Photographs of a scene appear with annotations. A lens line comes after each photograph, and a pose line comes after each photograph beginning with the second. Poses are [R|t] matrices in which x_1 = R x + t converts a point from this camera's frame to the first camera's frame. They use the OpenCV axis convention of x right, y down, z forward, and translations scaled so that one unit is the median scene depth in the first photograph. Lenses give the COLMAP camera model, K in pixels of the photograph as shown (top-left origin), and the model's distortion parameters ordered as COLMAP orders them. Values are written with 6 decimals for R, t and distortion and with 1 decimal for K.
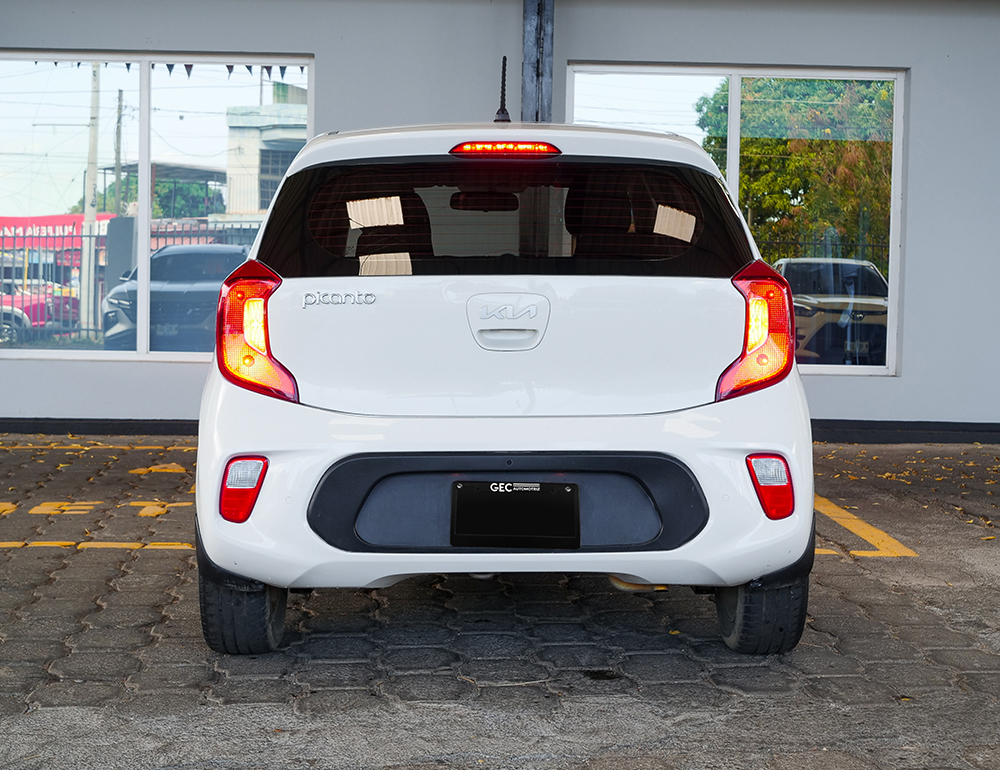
lens RADIAL K [[1528.5, 0, 500.0], [0, 1528.5, 385.0], [0, 0, 1]] dist [-0.007298, 0.011046]
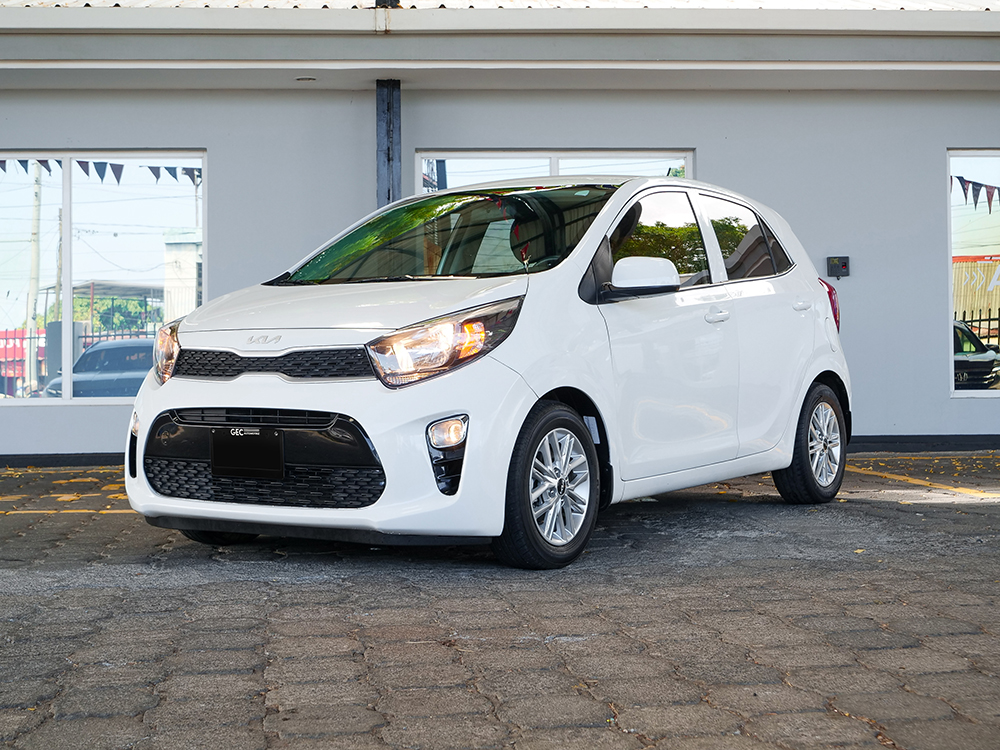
lens RADIAL K [[1579.8, 0, 500.0], [0, 1579.8, 375.0], [0, 0, 1]] dist [0.007726, 0.046177]
pose [[0.999370, -0.028095, 0.021675, 0.077705], [0.030039, 0.994994, -0.095308, 0.088187], [-0.018889, 0.095899, 0.995212, -0.236294]]
